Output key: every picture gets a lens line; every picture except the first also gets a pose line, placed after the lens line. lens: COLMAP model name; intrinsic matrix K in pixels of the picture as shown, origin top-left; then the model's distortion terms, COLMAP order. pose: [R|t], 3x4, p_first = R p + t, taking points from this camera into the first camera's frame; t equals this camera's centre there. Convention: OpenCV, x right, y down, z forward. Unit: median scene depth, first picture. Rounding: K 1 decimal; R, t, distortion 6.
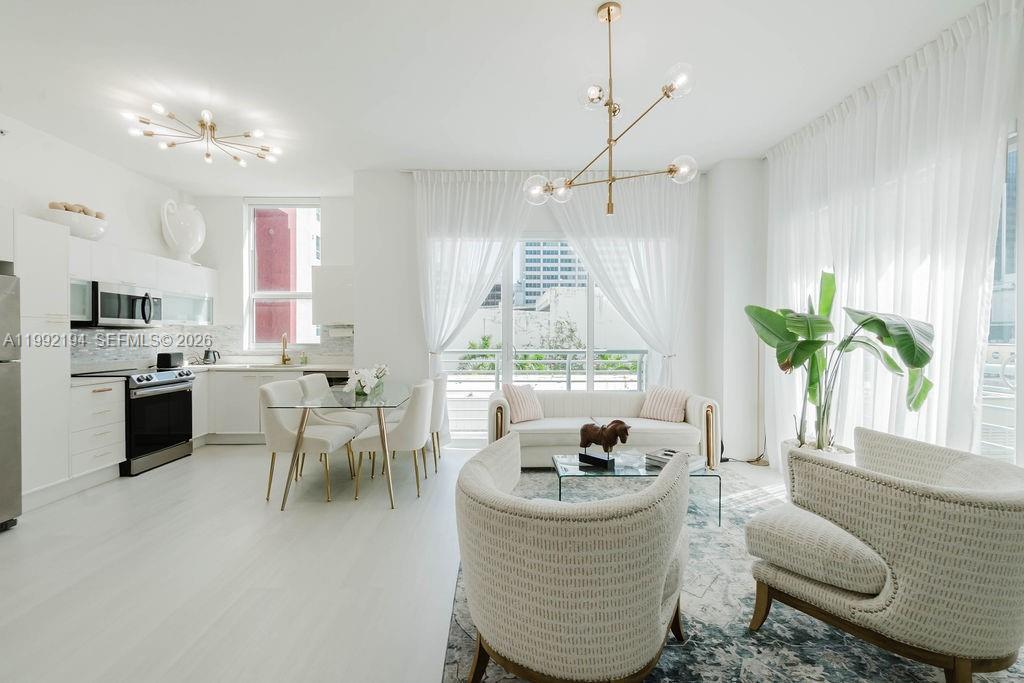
lens RADIAL K [[446.5, 0, 507.8], [0, 446.5, 330.6], [0, 0, 1]] dist [0.000725, 0.000324]
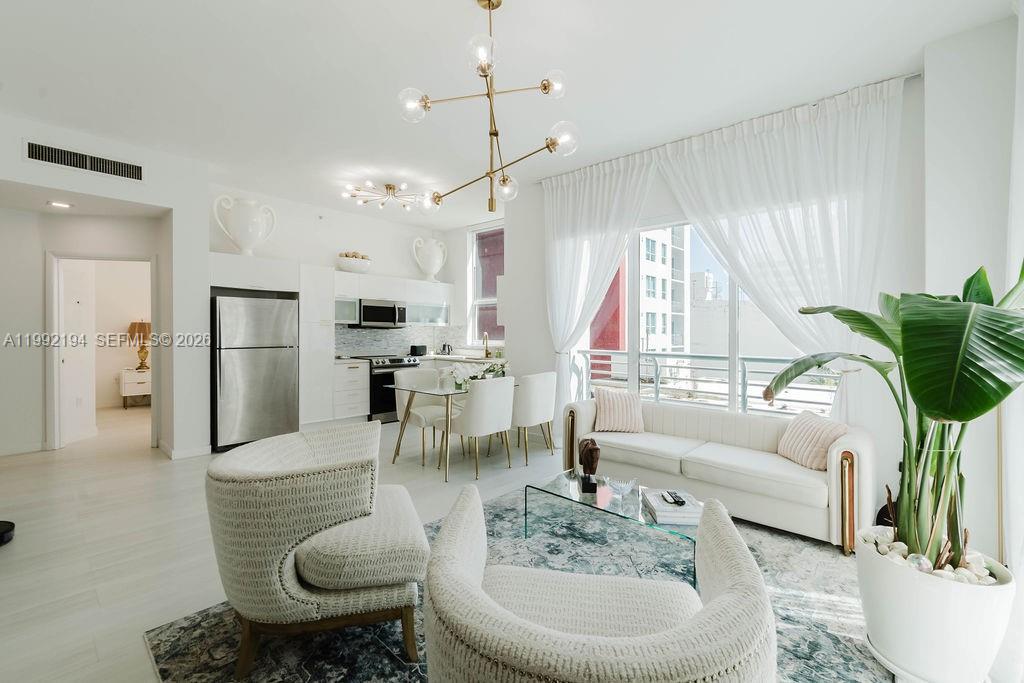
lens RADIAL K [[446.5, 0, 507.8], [0, 446.5, 330.6], [0, 0, 1]] dist [0.000725, 0.000324]
pose [[0.723536, 0.005684, -0.690263, 0.442076], [-0.003078, 0.999983, 0.005007, -0.005702], [0.690280, -0.001498, 0.723541, 0.169020]]
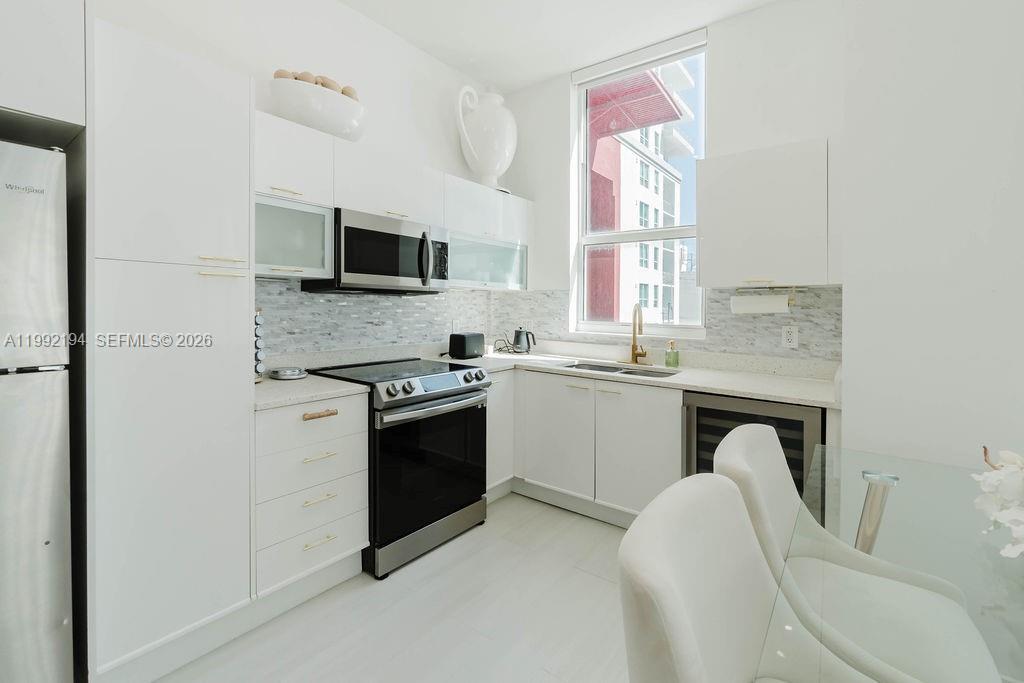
lens RADIAL K [[454.6, 0, 506.7], [0, 454.6, 305.3], [0, 0, 1]] dist [-0.001220, 0.000053]
pose [[0.780023, 0.011236, -0.625651, -0.321010], [-0.007259, 0.999934, 0.008909, 0.004046], [0.625709, -0.002408, 0.780053, 0.549546]]
